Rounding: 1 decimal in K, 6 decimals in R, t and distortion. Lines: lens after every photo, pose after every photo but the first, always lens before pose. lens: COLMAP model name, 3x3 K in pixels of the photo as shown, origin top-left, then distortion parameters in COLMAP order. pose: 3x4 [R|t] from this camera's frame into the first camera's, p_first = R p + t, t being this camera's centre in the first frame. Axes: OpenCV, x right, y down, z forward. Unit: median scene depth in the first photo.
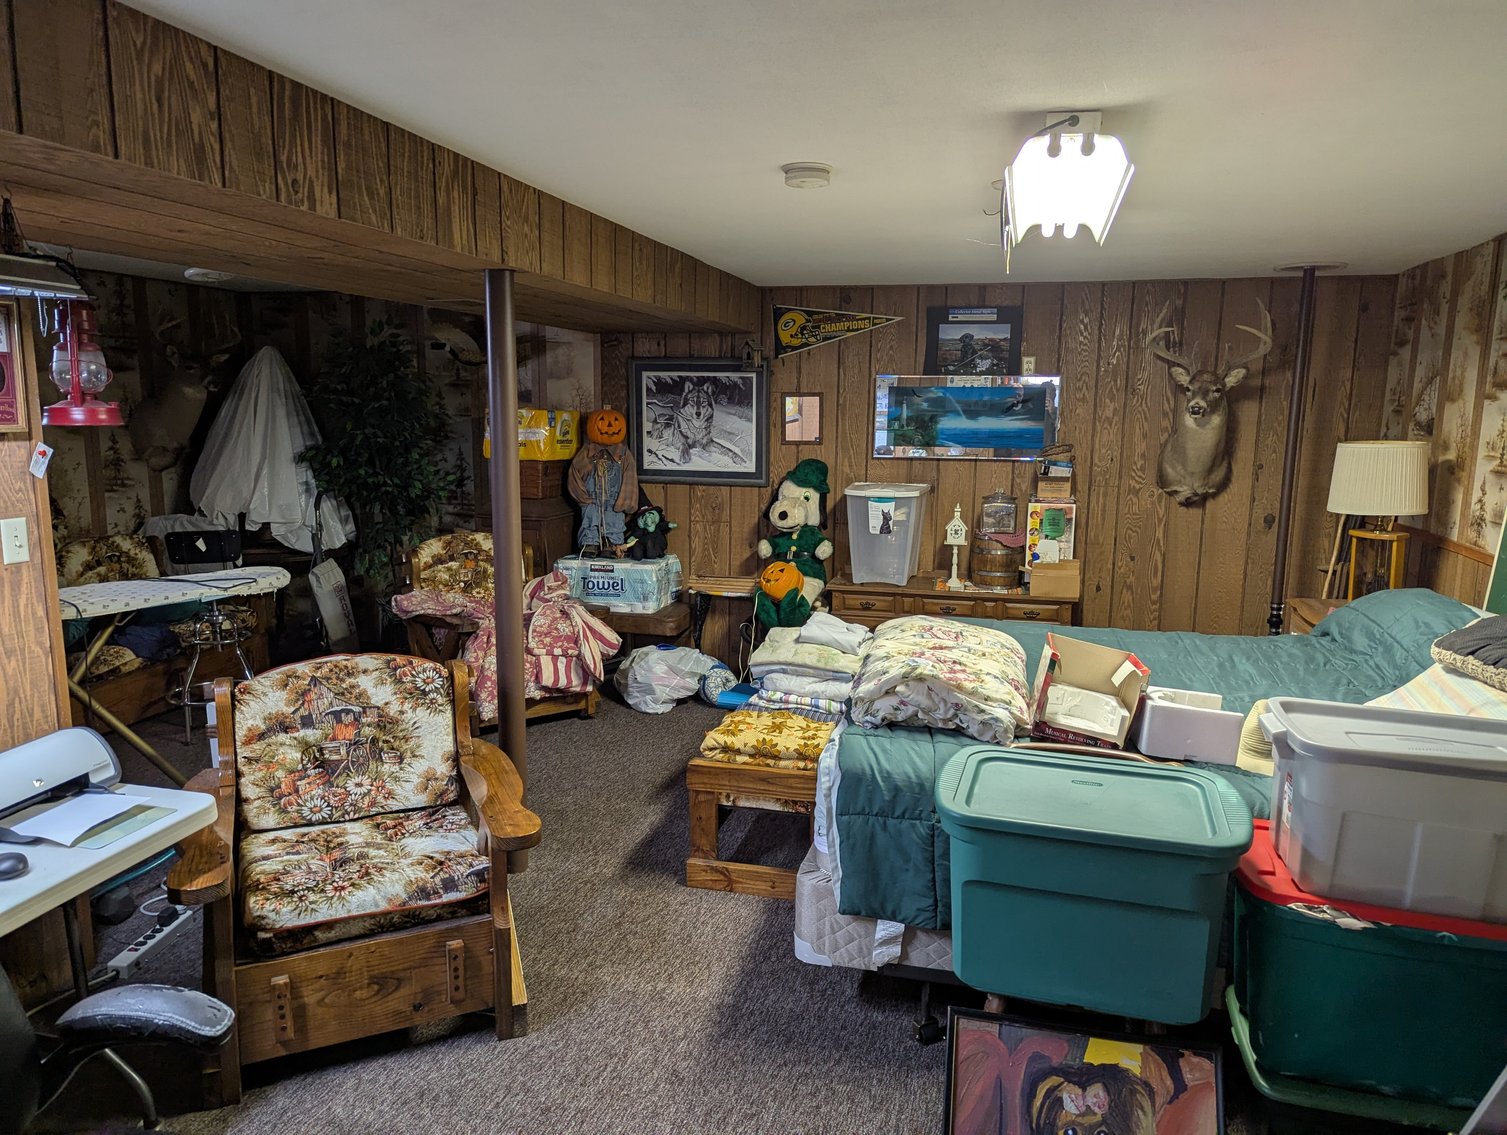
lens RADIAL K [[1068.3, 0, 759.3], [0, 1068.3, 564.6], [0, 0, 1]] dist [0.034919, -0.004053]
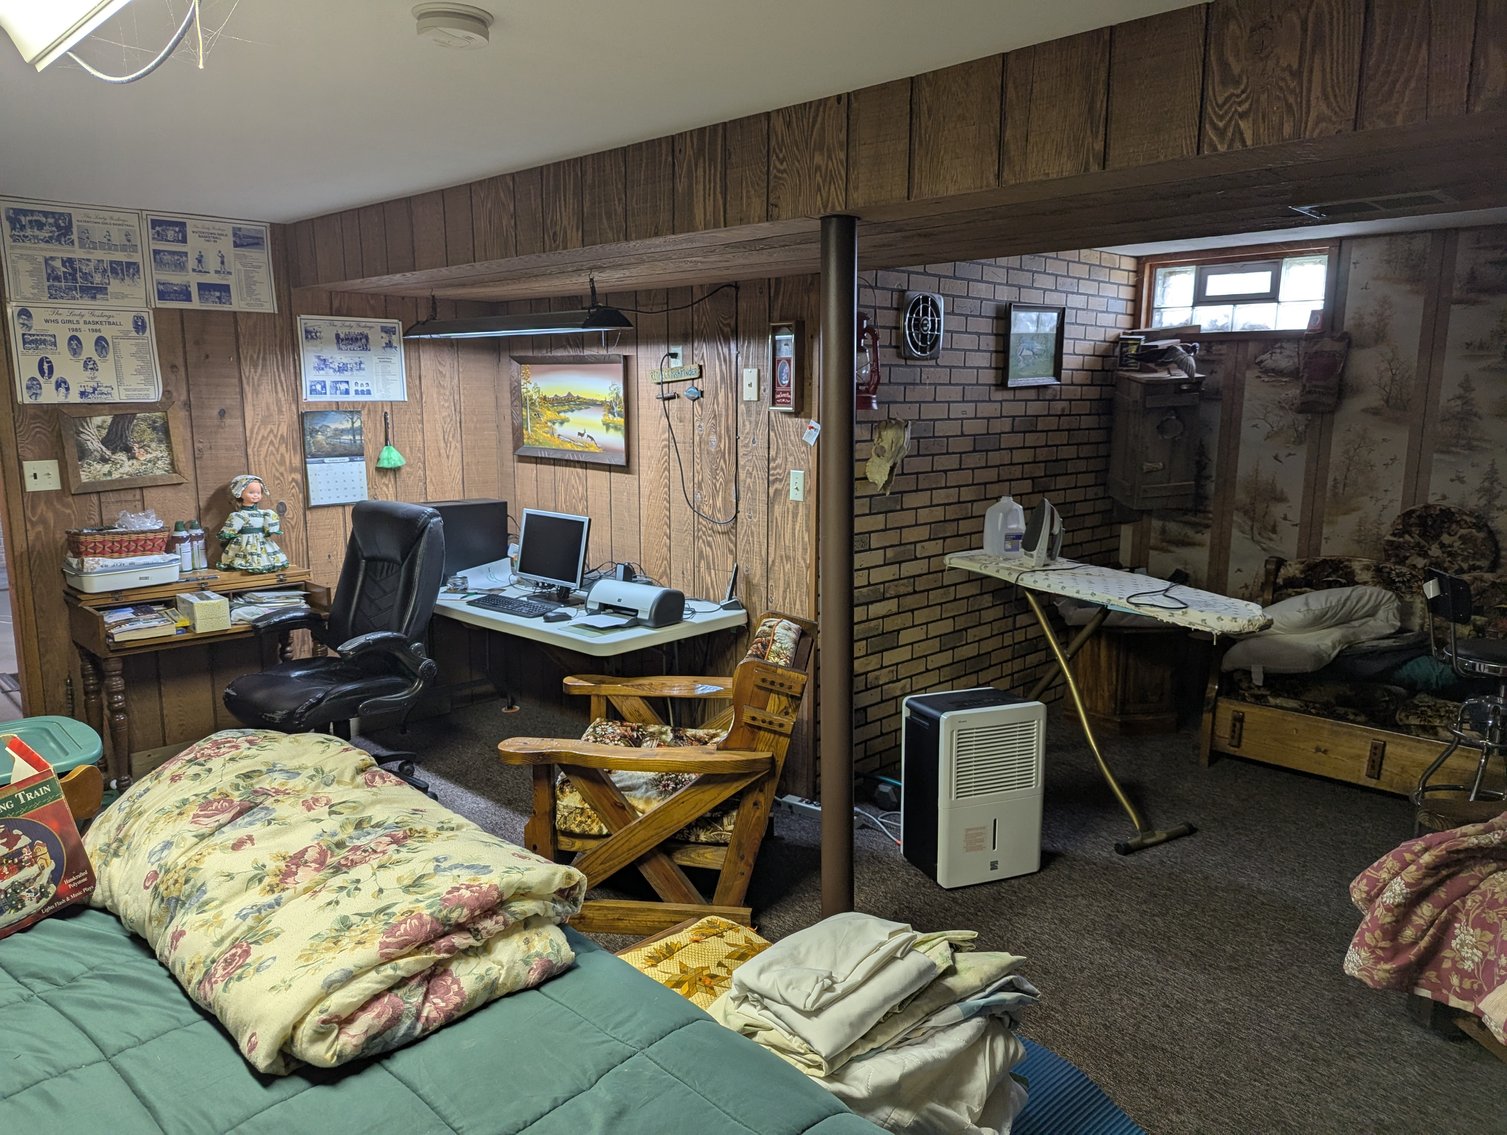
lens RADIAL K [[1068.3, 0, 762.9], [0, 1068.3, 571.7], [0, 0, 1]] dist [0.034919, -0.004053]
pose [[-0.505564, 0.131151, -0.852763, 0.586633], [-0.141417, 0.962416, 0.231854, -0.236443], [0.851121, 0.237812, -0.468016, 1.643511]]
